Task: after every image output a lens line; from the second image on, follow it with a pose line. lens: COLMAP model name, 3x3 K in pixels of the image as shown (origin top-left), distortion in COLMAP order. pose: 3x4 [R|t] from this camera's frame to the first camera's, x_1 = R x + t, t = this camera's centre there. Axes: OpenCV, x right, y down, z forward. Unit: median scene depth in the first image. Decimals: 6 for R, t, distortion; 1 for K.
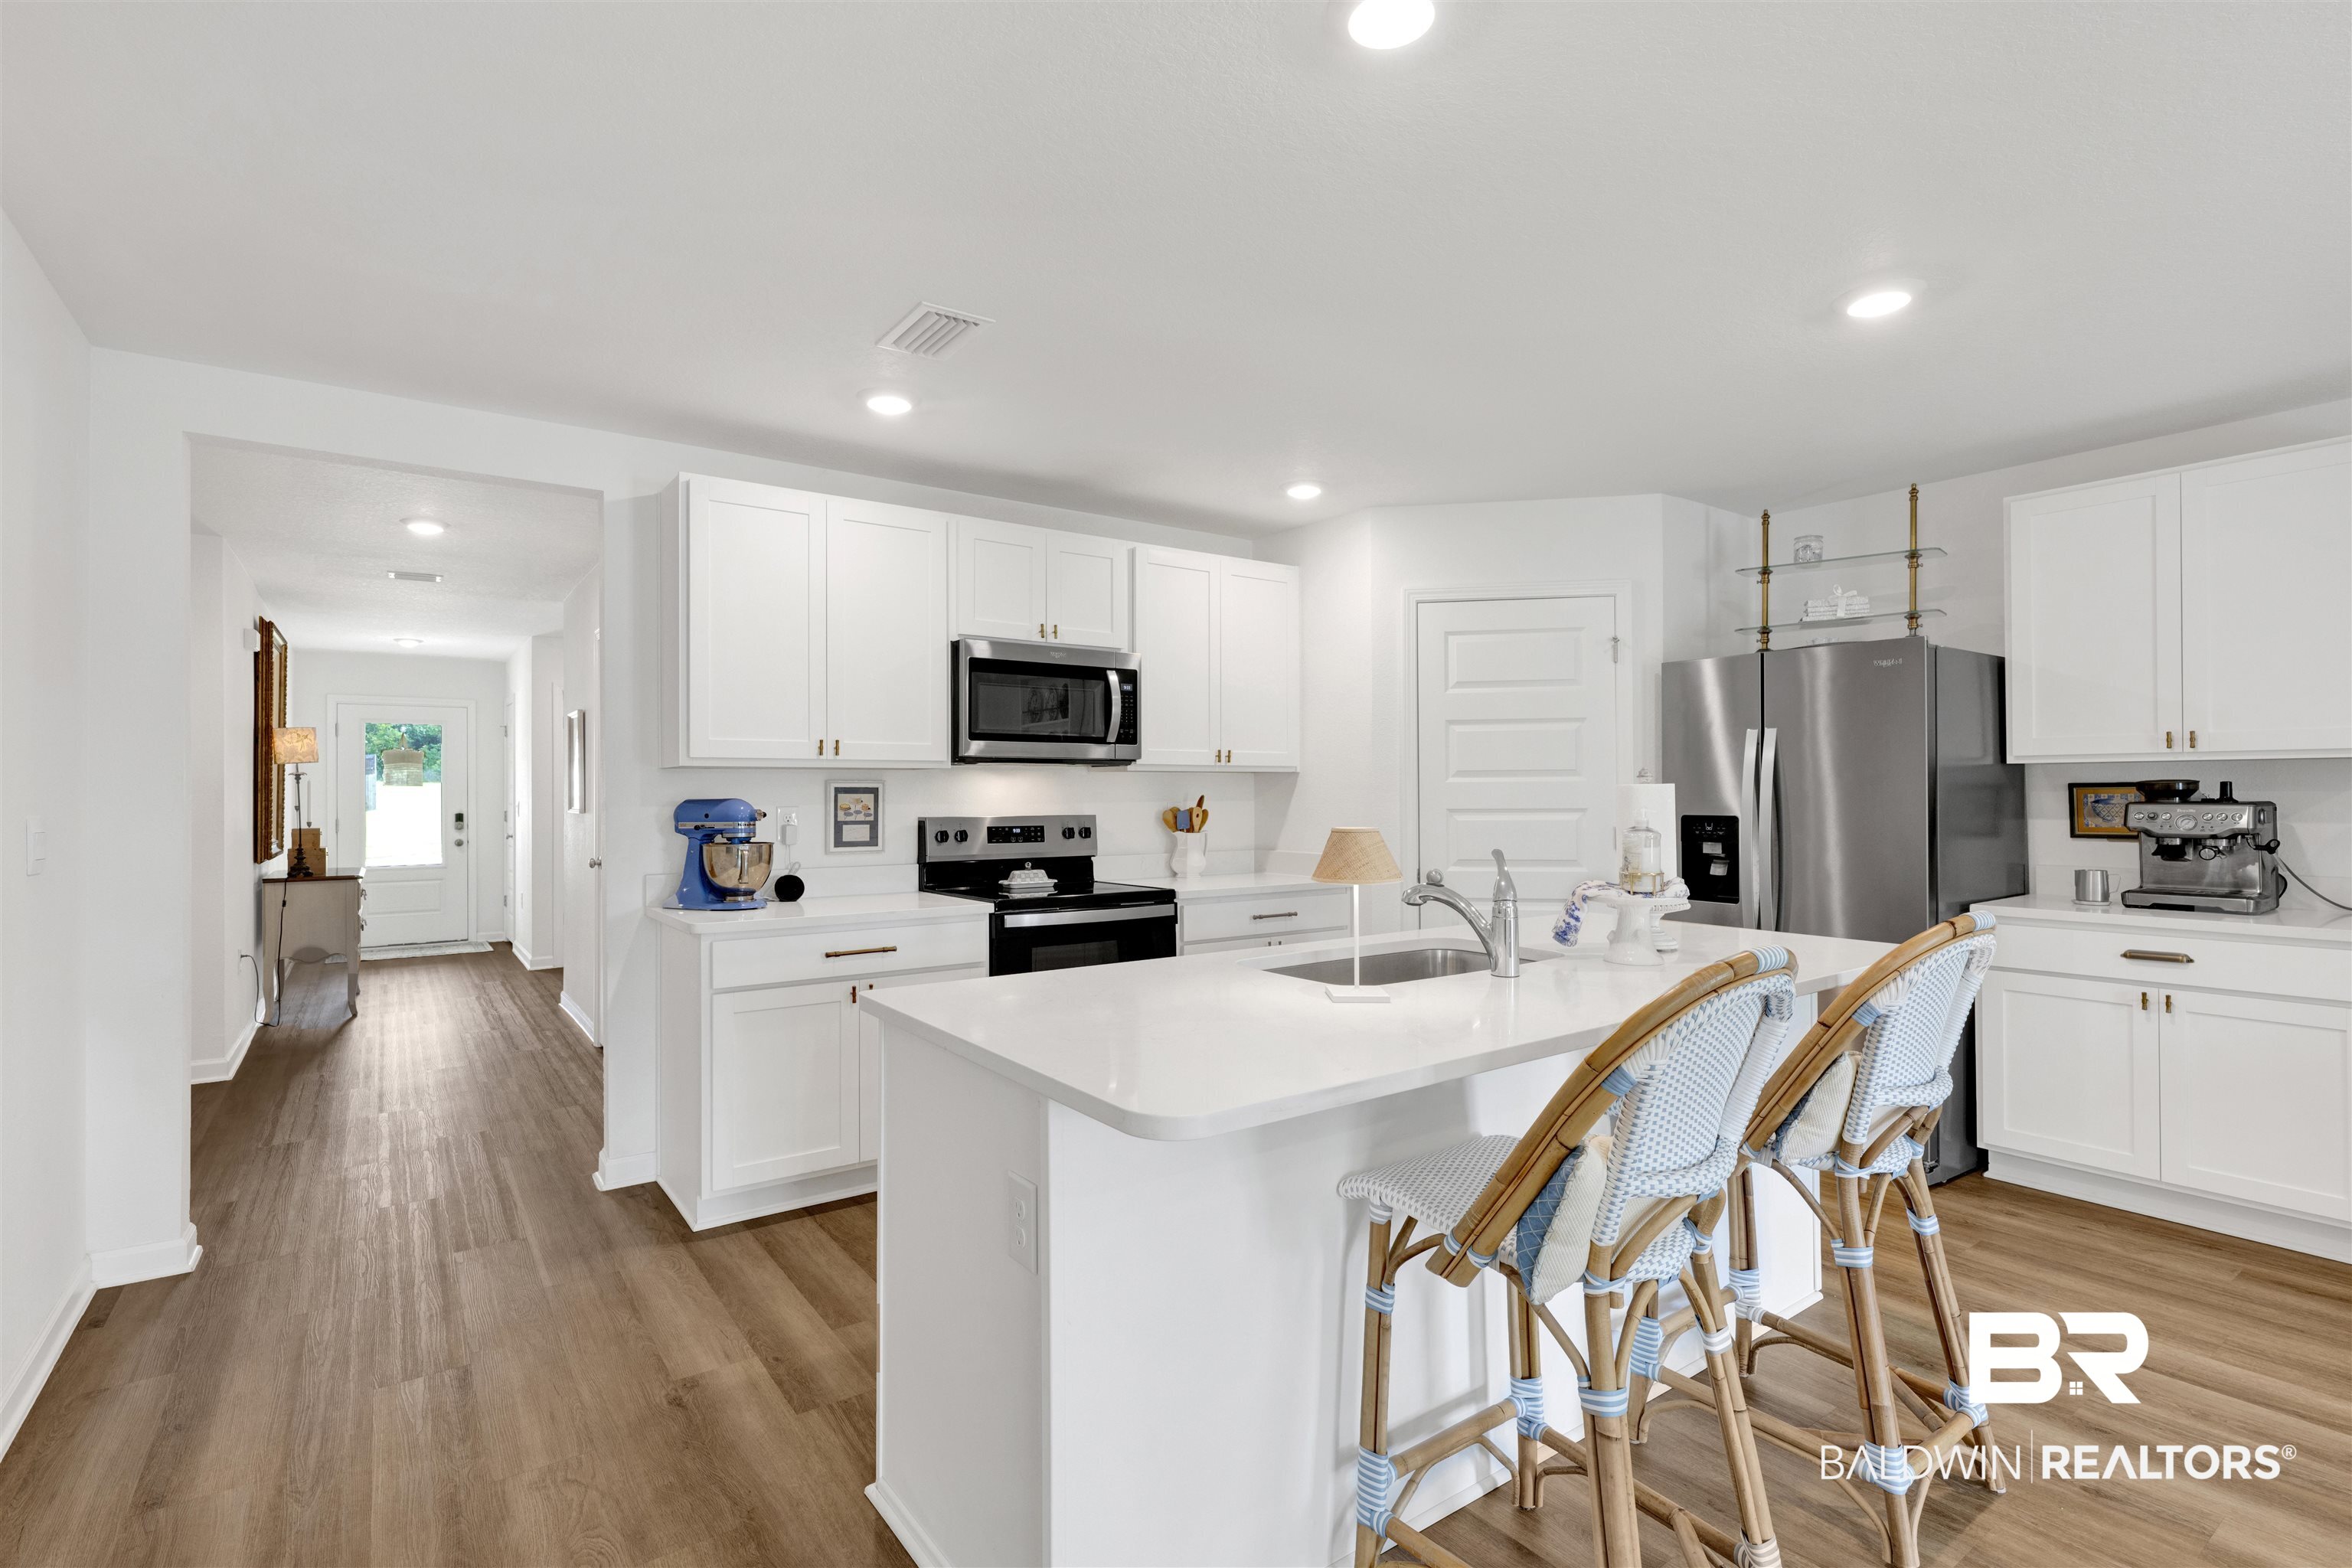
lens RADIAL K [[1053.0, 0, 1136.6], [0, 1053.0, 786.3], [0, 0, 1]] dist [-0.005126, -0.000253]
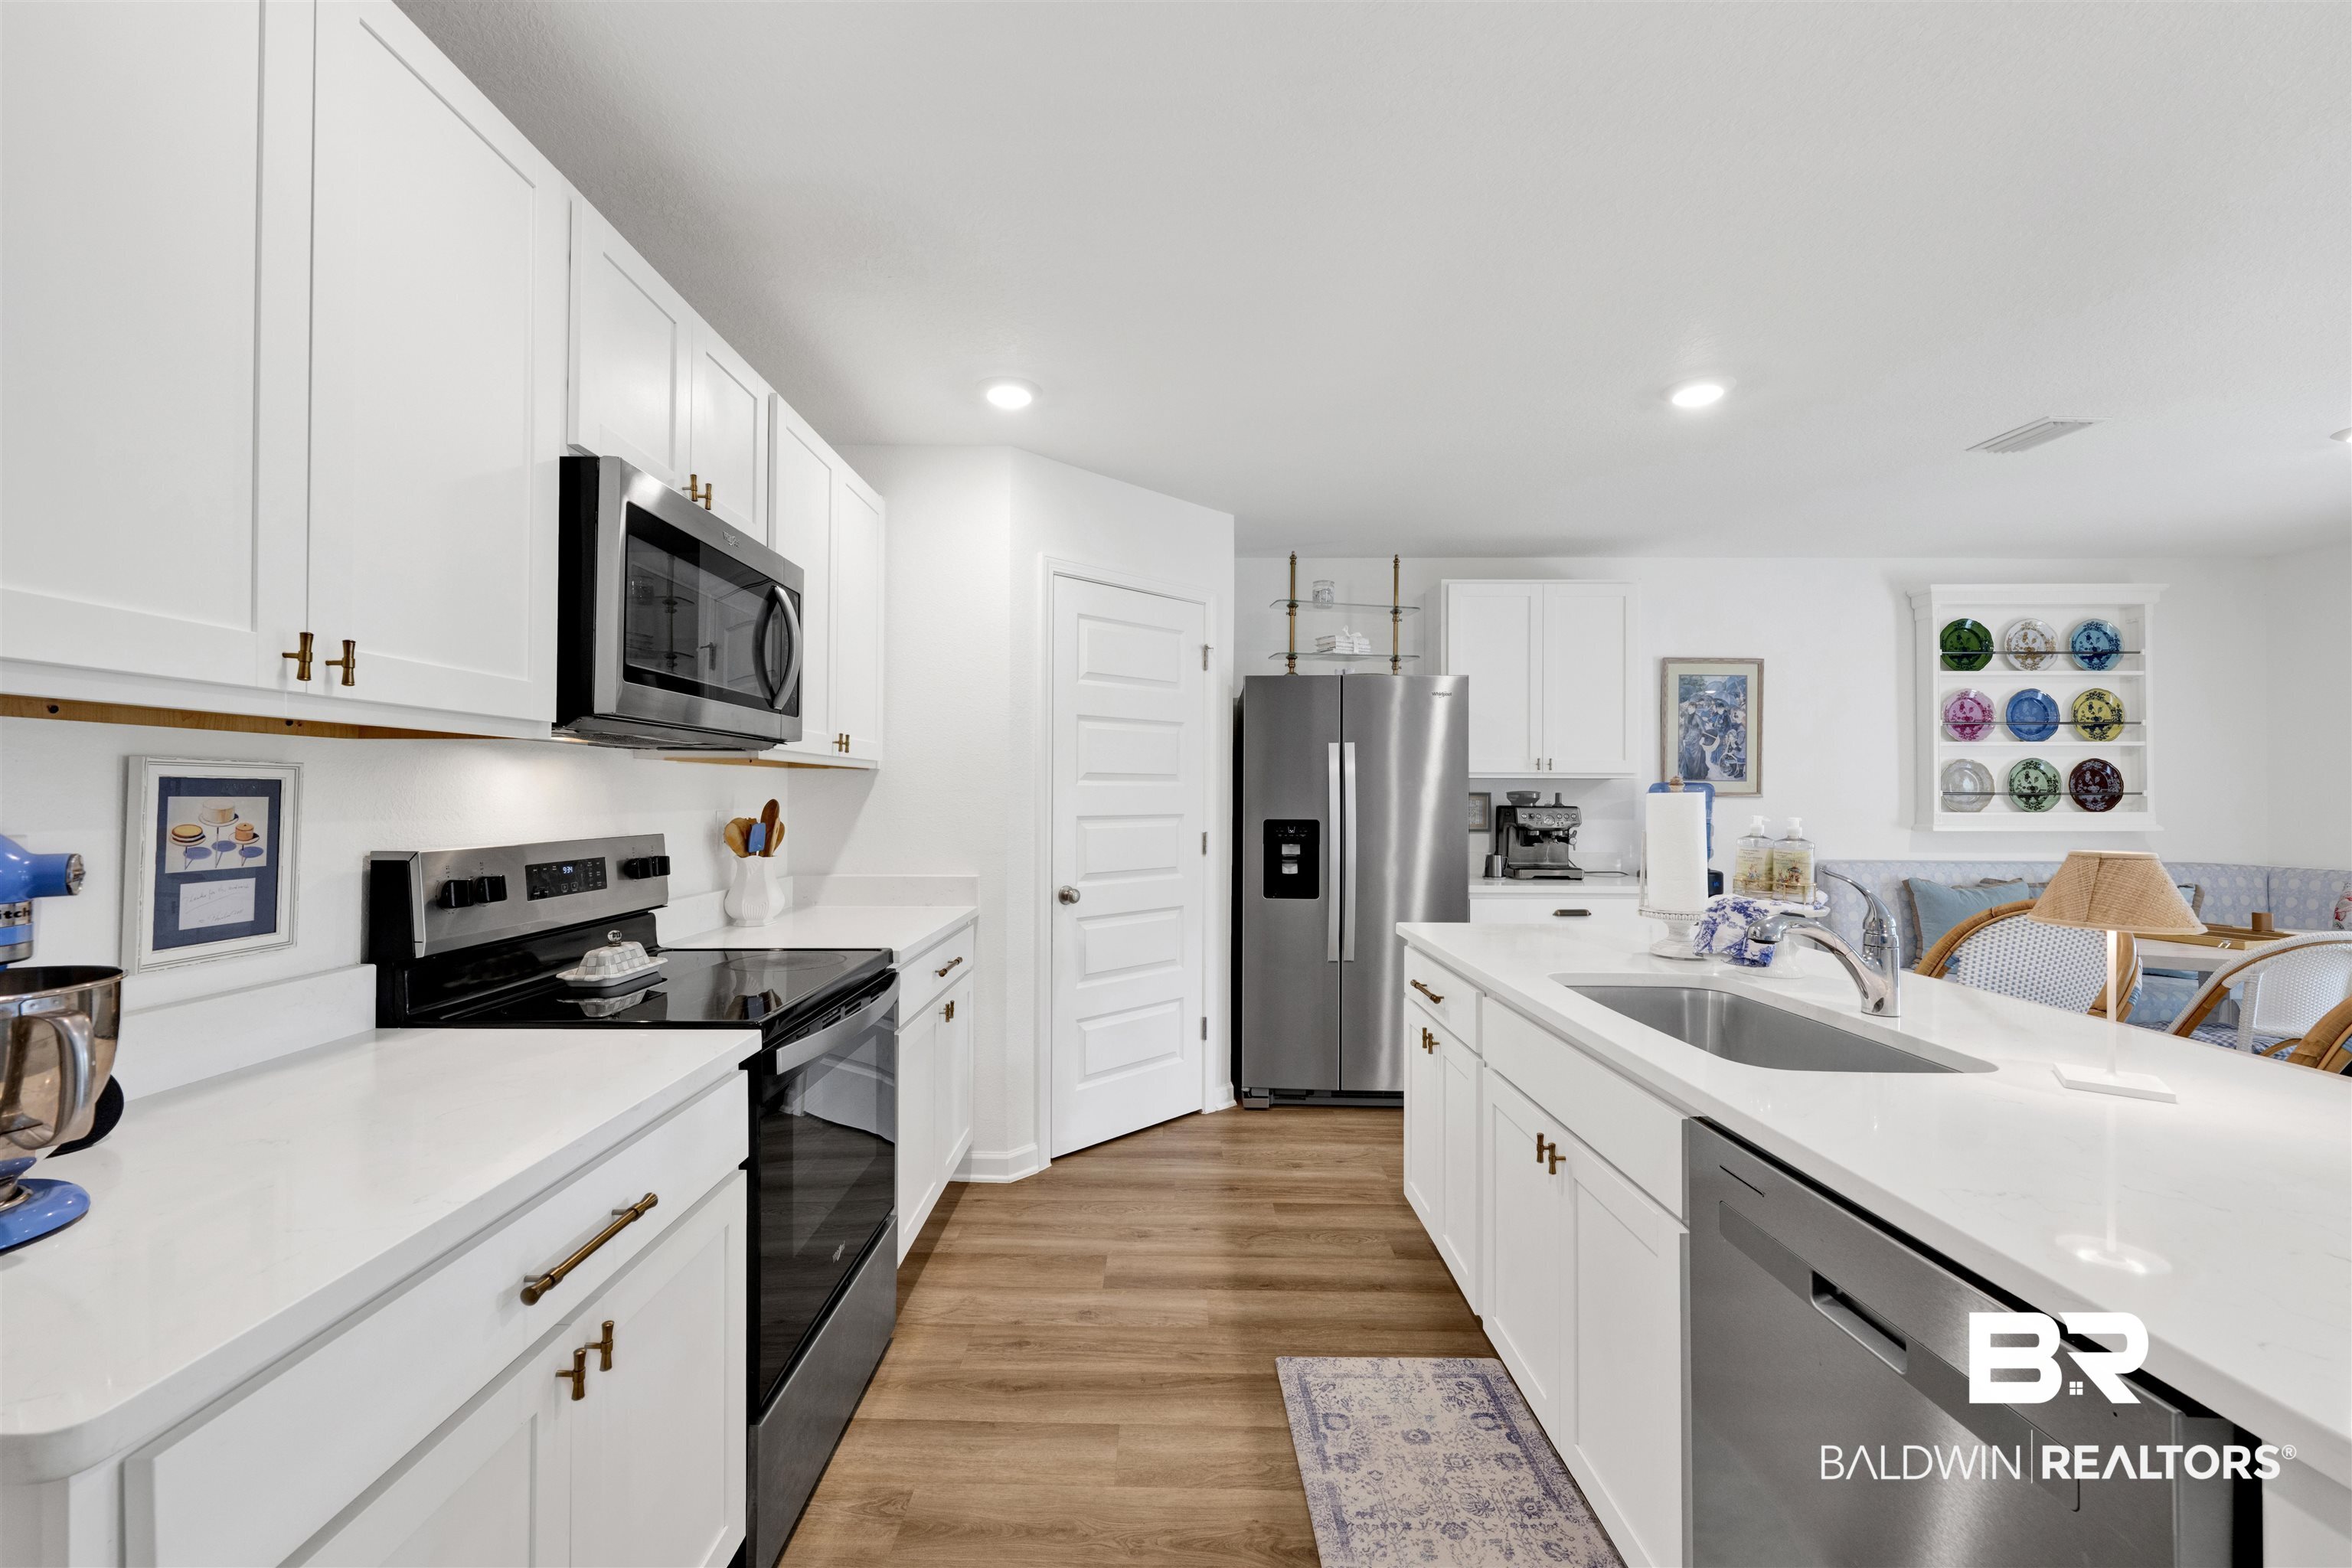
lens RADIAL K [[960.3, 0, 1158.6], [0, 960.3, 780.0], [0, 0, 1]] dist [0.000061, 0.000378]
pose [[0.583288, 0.017956, 0.812067, -0.337030], [-0.012151, 0.999837, -0.013380, 0.001628], [-0.812175, -0.002063, 0.583411, 0.518098]]
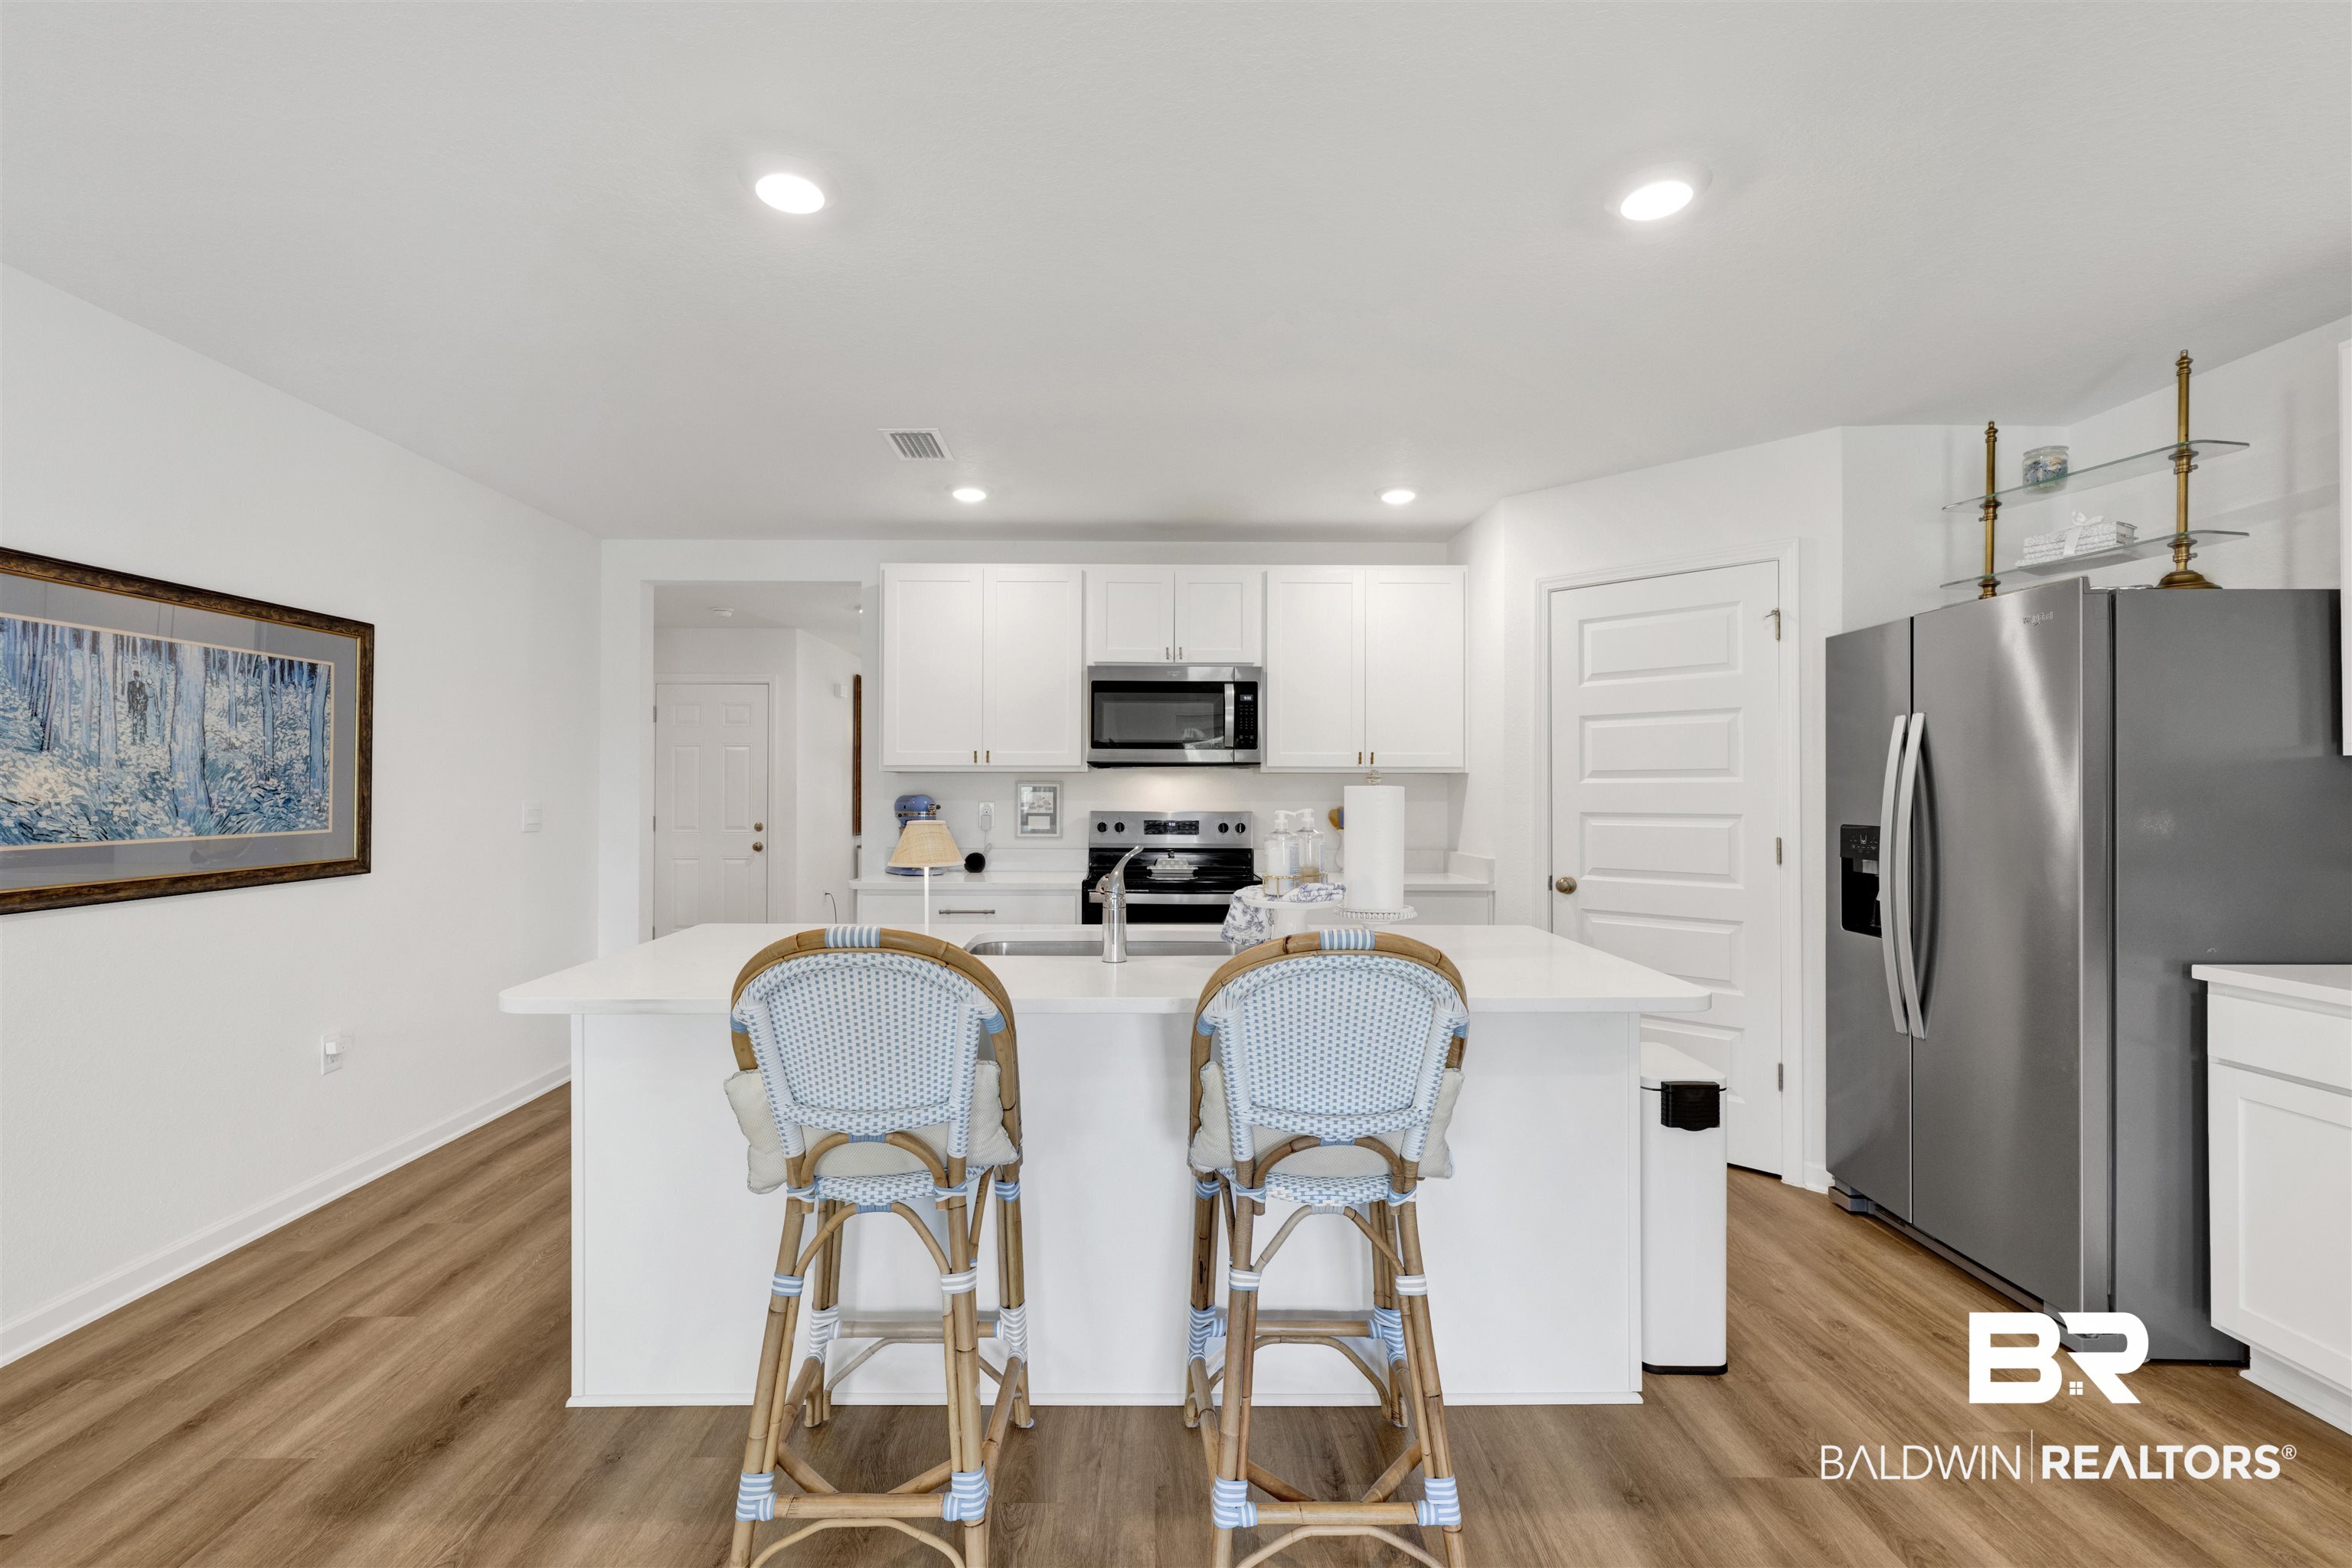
lens RADIAL K [[974.3, 0, 1174.1], [0, 974.3, 789.1], [0, 0, 1]] dist [0.000401, -0.000121]
pose [[0.837278, 0.004319, -0.546761, 0.499748], [-0.002076, 0.999987, 0.004720, -0.002347], [0.546774, -0.002816, 0.837275, 0.096635]]
